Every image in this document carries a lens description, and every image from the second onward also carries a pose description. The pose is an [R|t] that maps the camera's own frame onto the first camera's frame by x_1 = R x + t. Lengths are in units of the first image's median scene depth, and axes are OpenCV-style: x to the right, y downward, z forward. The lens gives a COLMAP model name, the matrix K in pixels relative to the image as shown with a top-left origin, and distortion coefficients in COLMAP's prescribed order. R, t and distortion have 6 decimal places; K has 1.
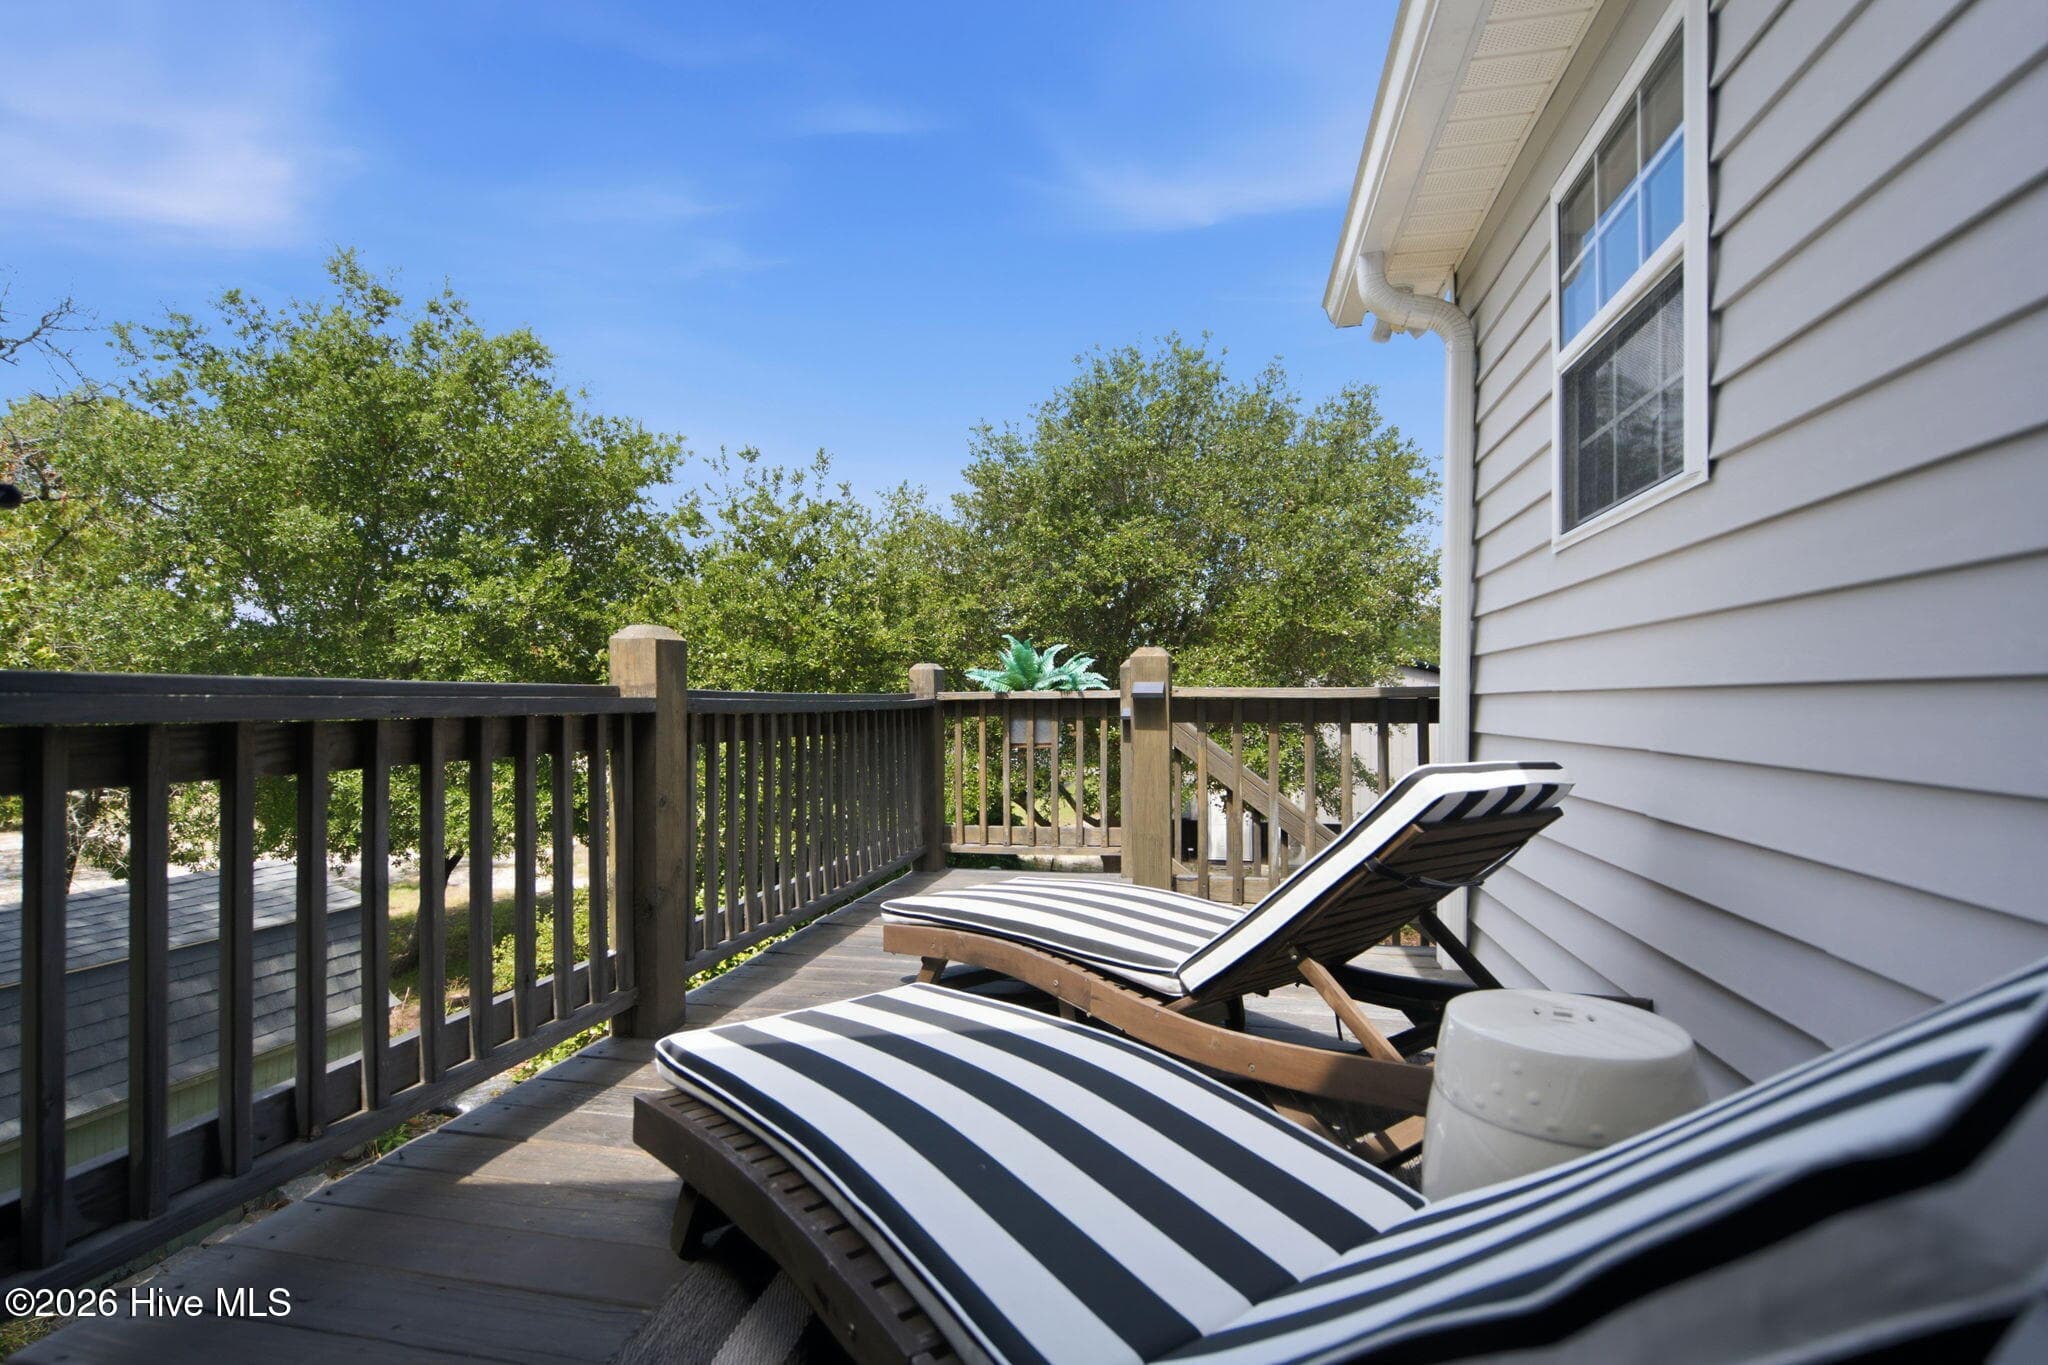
lens RADIAL K [[941.1, 0, 1024.0], [0, 941.1, 682.5], [0, 0, 1]] dist [-0.000266, -0.000032]
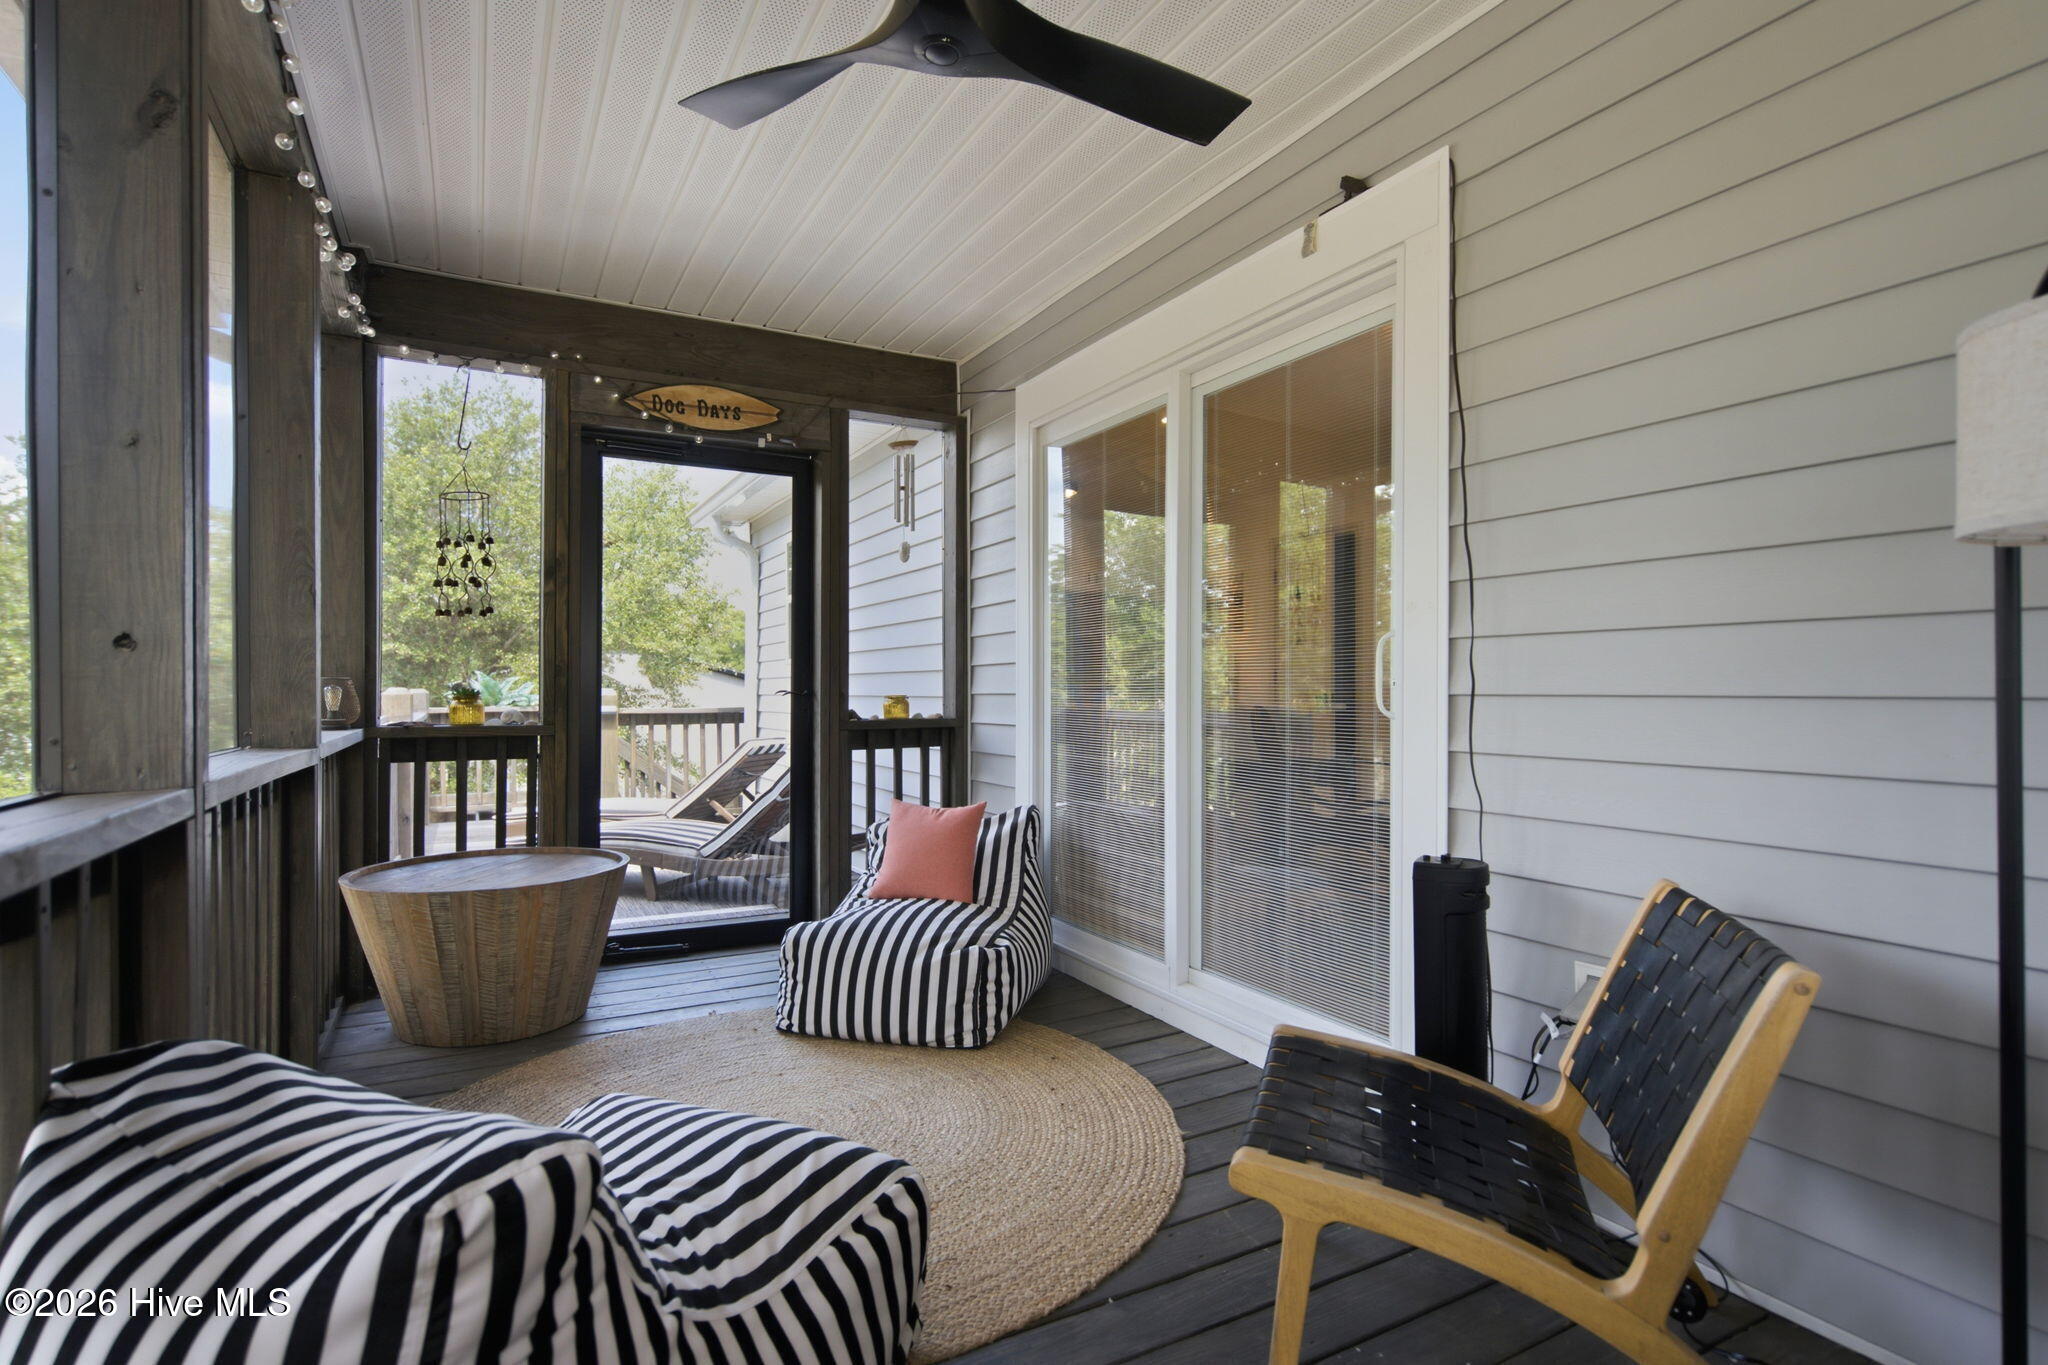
lens RADIAL K [[941.1, 0, 1024.0], [0, 941.1, 682.5], [0, 0, 1]] dist [-0.000266, -0.000032]
pose [[0.742951, 0.003368, 0.669337, -0.168494], [-0.011760, 0.999899, 0.008023, -0.023052], [-0.669242, -0.013832, 0.742916, -0.334770]]
